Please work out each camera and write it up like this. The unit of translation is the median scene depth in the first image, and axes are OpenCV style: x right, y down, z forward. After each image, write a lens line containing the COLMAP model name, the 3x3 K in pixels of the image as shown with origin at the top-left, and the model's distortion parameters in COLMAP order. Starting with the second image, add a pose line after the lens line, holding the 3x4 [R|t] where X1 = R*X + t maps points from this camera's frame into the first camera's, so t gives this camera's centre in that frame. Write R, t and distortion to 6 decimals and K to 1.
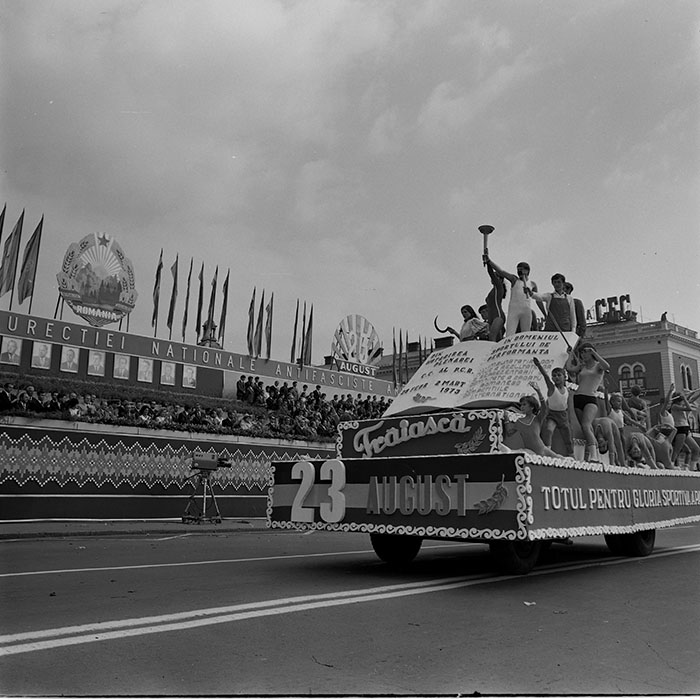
lens RADIAL K [[673.2, 0, 340.2], [0, 673.2, 357.0], [0, 0, 1]] dist [-0.141227, 0.161020]
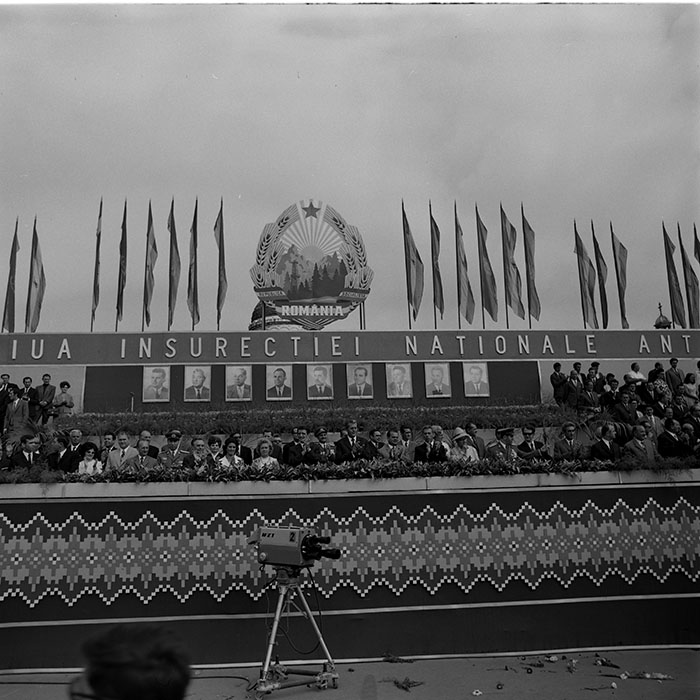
lens RADIAL K [[680.8, 0, 350.0], [0, 680.8, 350.0], [0, 0, 1]] dist [-0.075878, 0.009003]
pose [[0.758573, -0.193149, -0.622302, 0.098185], [0.161598, 0.980985, -0.107493, 0.056411], [0.631231, -0.019022, 0.775362, 0.462710]]
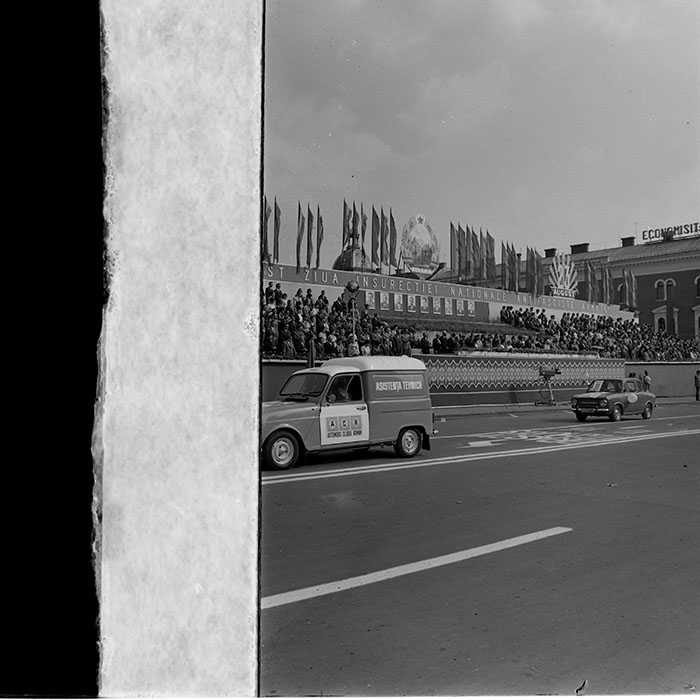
lens RADIAL K [[673.2, 0, 340.2], [0, 673.2, 357.0], [0, 0, 1]] dist [-0.141227, 0.161020]
pose [[0.993128, -0.018790, -0.115513, -0.372520], [0.037857, 0.985540, 0.165161, -0.129293], [0.110739, -0.168399, 0.979479, -0.523178]]
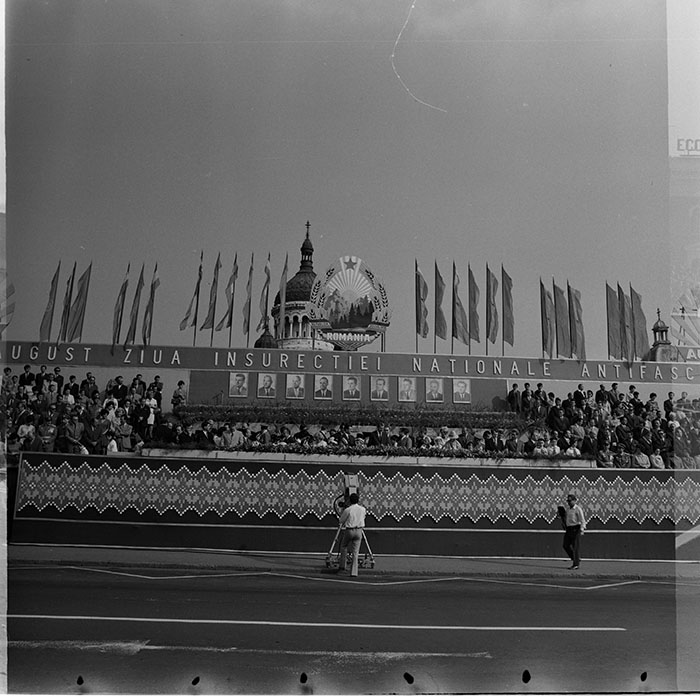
lens RADIAL K [[672.3, 0, 334.5], [0, 672.3, 350.6], [0, 0, 1]] dist [-0.097044, 0.090094]
pose [[0.735997, -0.141987, -0.661928, 0.273927], [0.115209, 0.989765, -0.084210, 0.034699], [0.667110, -0.014282, 0.744822, 0.235538]]
